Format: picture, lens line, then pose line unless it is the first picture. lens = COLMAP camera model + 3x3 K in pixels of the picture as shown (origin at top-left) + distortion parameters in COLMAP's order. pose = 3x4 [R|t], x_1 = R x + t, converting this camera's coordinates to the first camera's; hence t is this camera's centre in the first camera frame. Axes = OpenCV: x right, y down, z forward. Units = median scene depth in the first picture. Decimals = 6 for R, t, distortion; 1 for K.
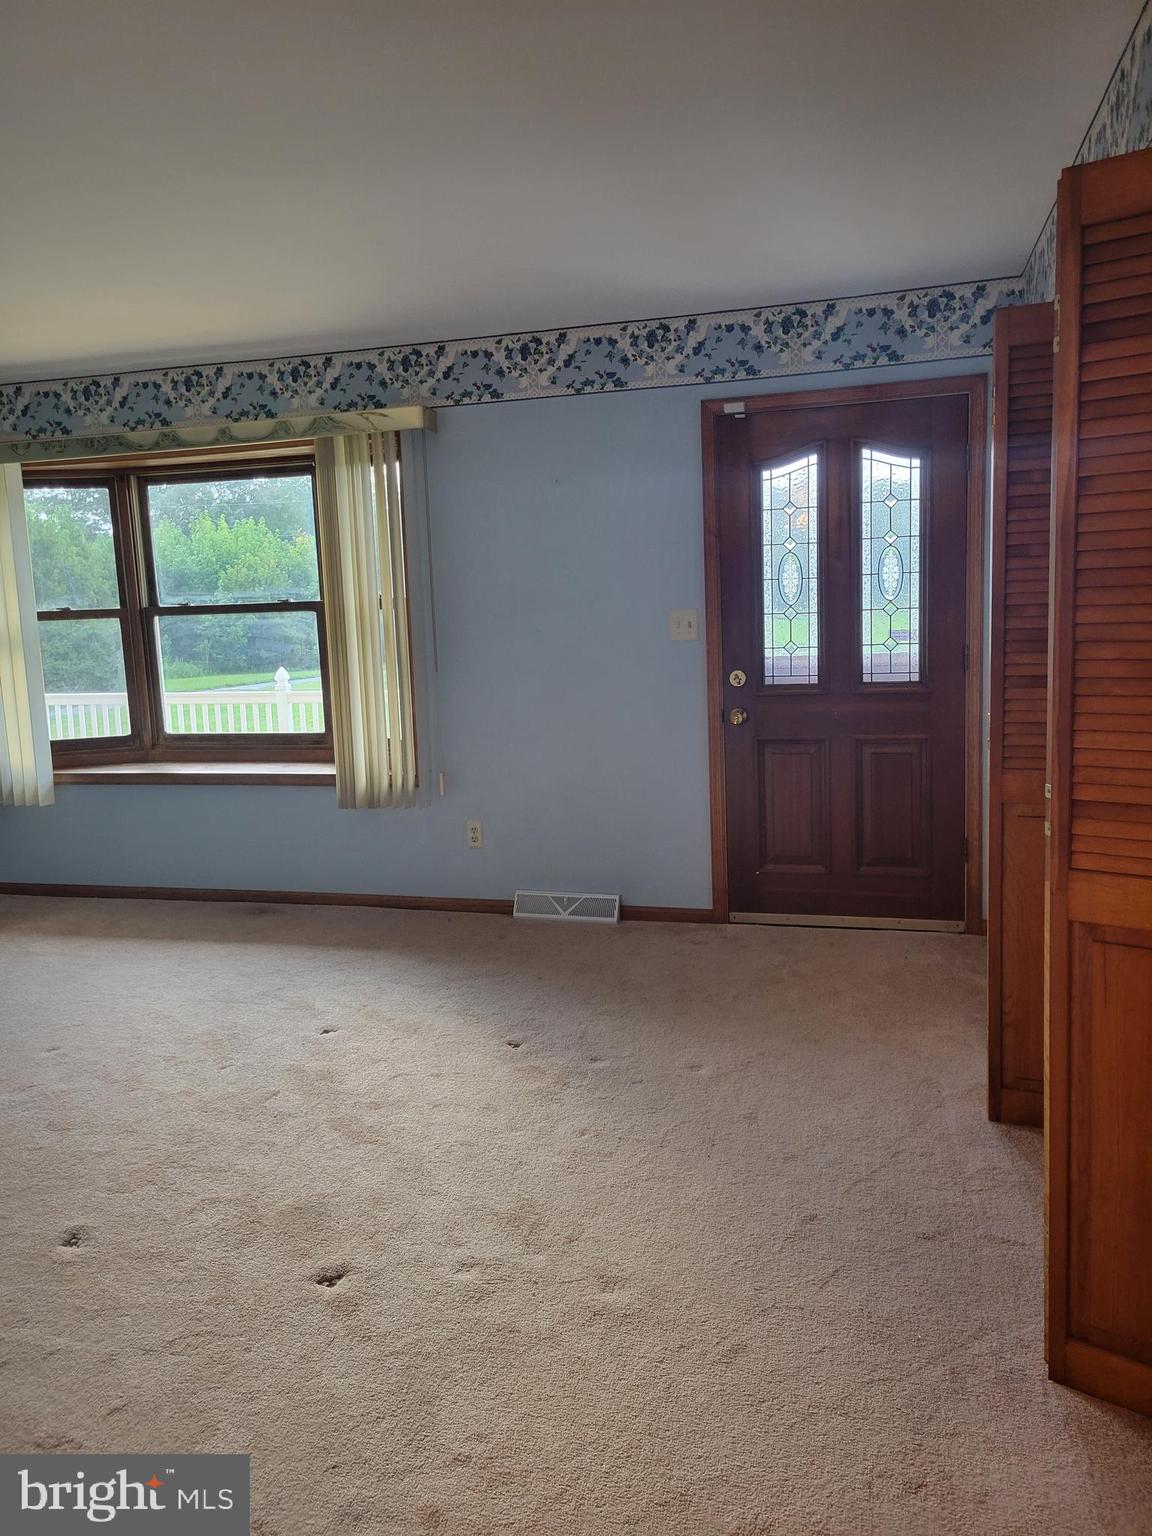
lens RADIAL K [[1119.8, 0, 540.2], [0, 1119.8, 759.3], [0, 0, 1]] dist [0.033204, -0.018209]
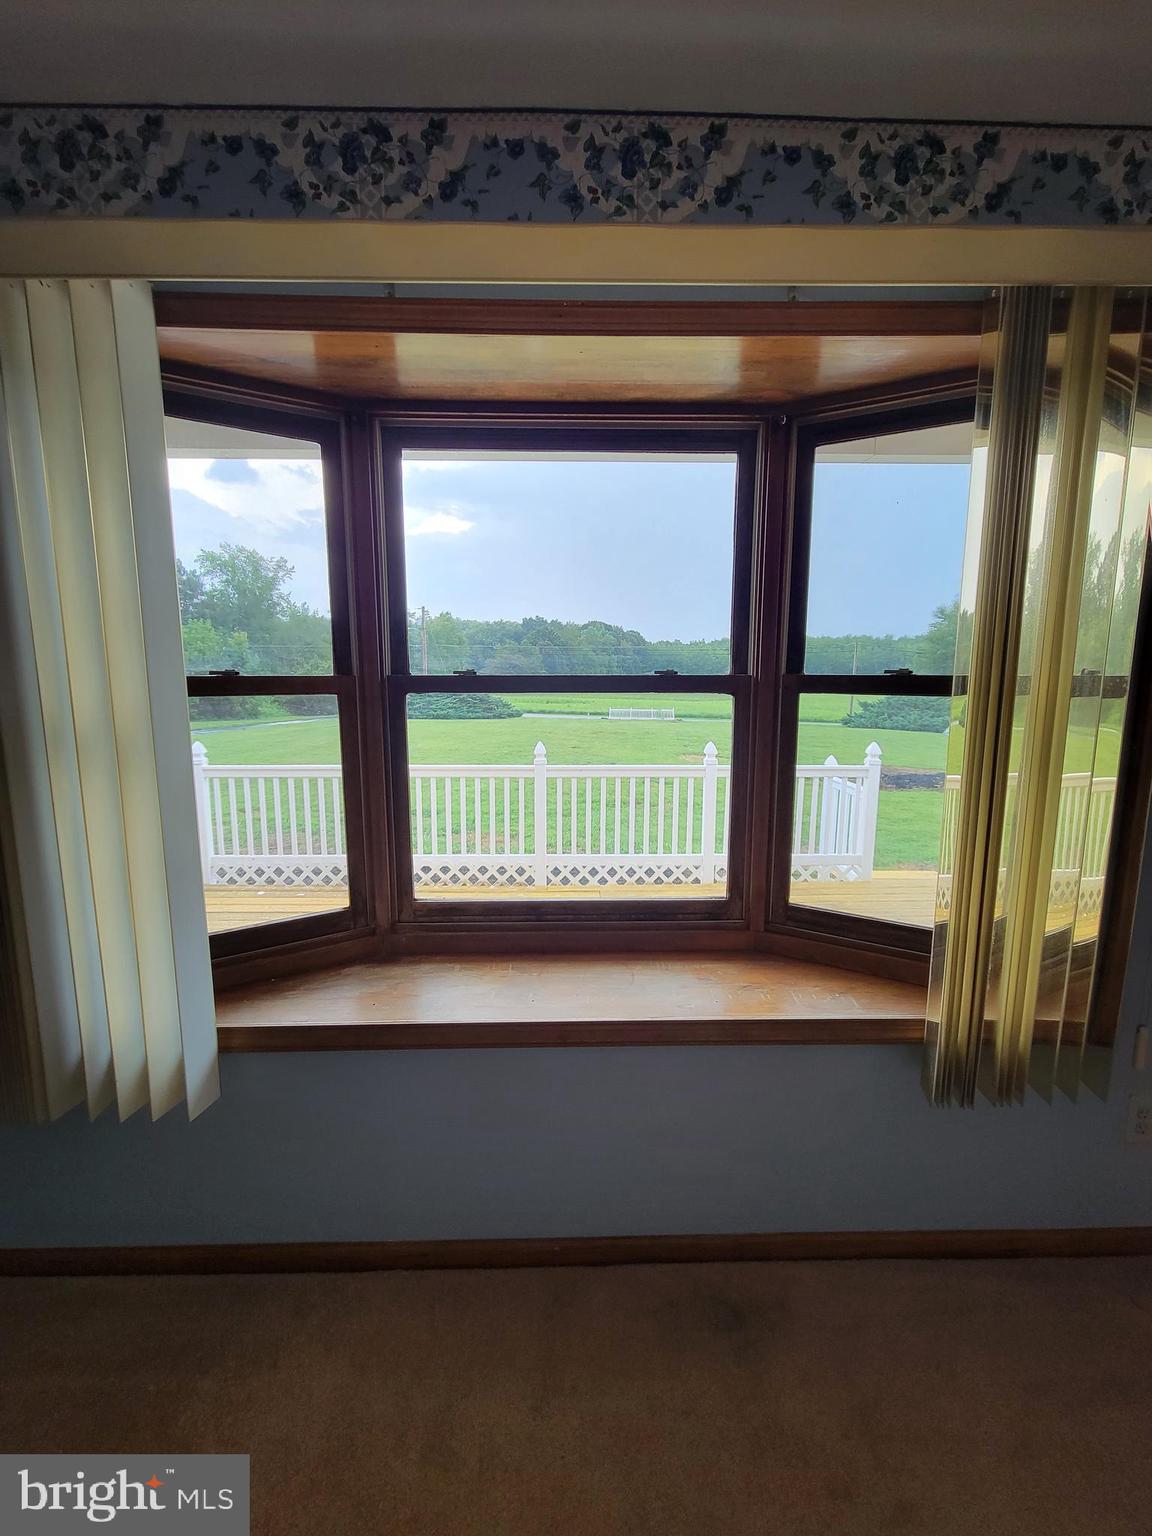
lens RADIAL K [[625.8, 0, 584.8], [0, 625.8, 765.3], [0, 0, 1]] dist [-0.007606, 0.000055]
pose [[0.955885, -0.001114, 0.293738, -0.371072], [0.005011, 0.999909, -0.012517, -0.092973], [-0.293697, 0.013437, 0.955804, 0.729187]]
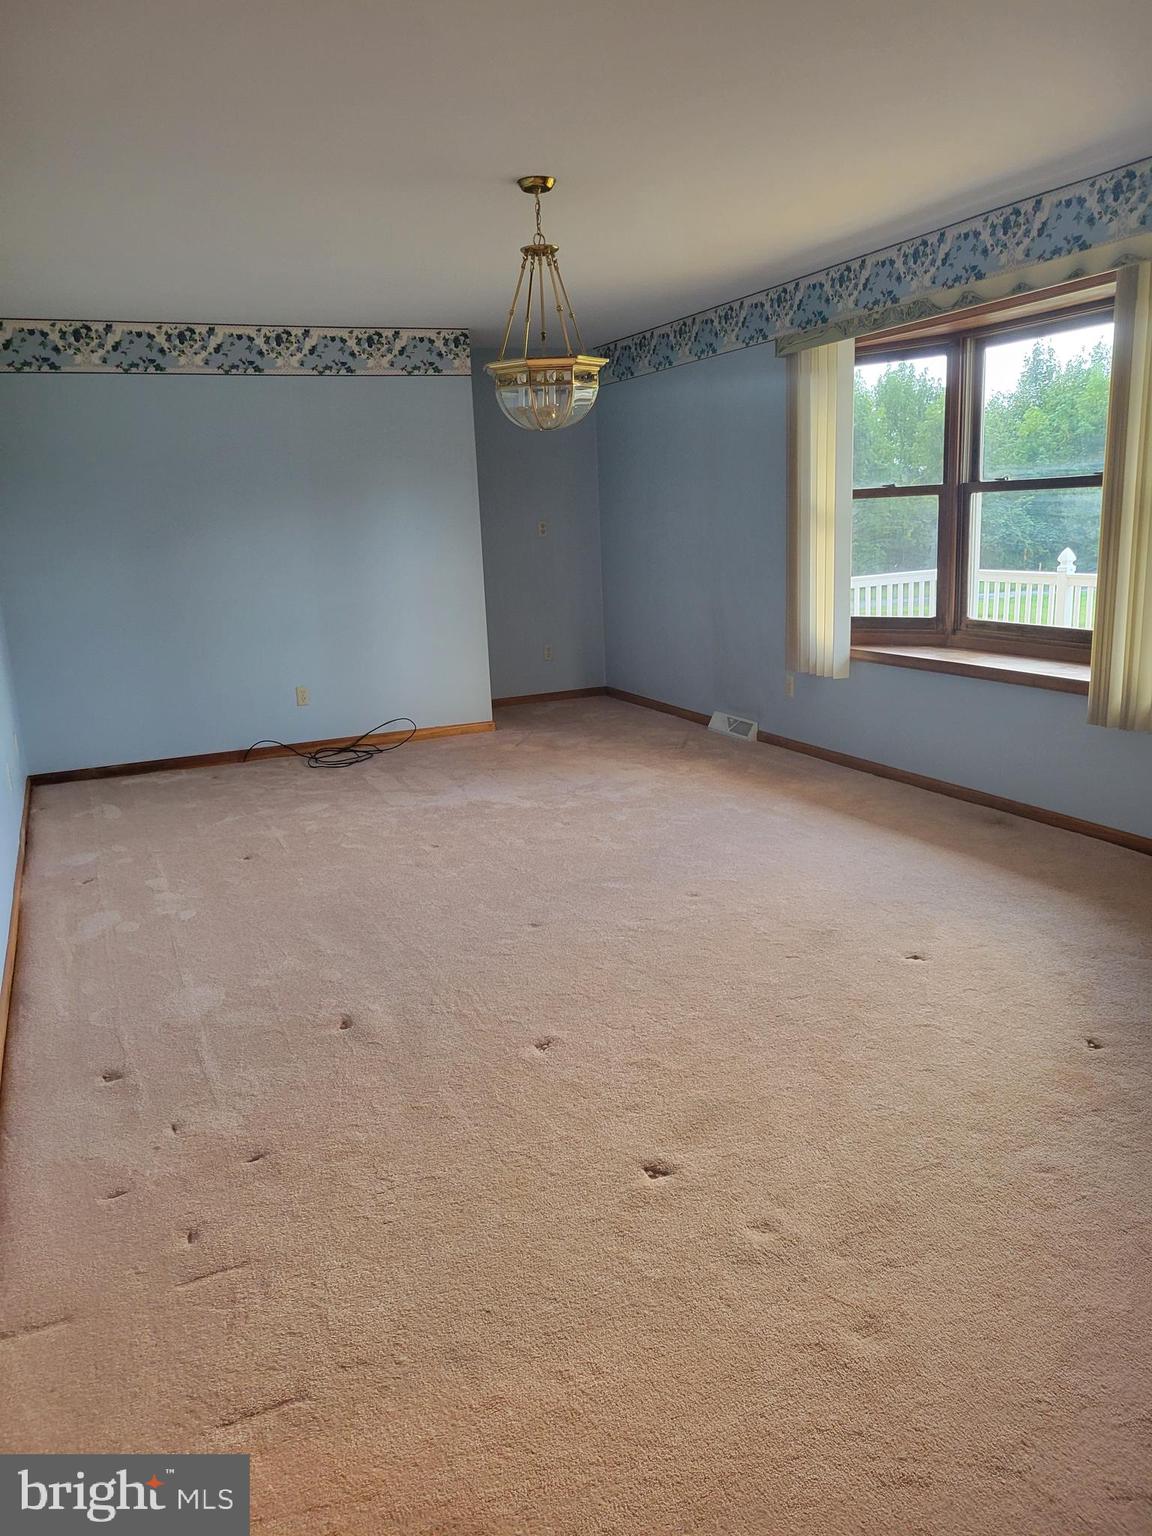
lens RADIAL K [[1119.8, 0, 571.0], [0, 1119.8, 774.4], [0, 0, 1]] dist [0.033204, -0.018209]
pose [[0.639203, 0.186657, -0.746042, 0.201274], [-0.092143, 0.981698, 0.166670, -0.023088], [0.763498, -0.037794, 0.644704, 0.134093]]
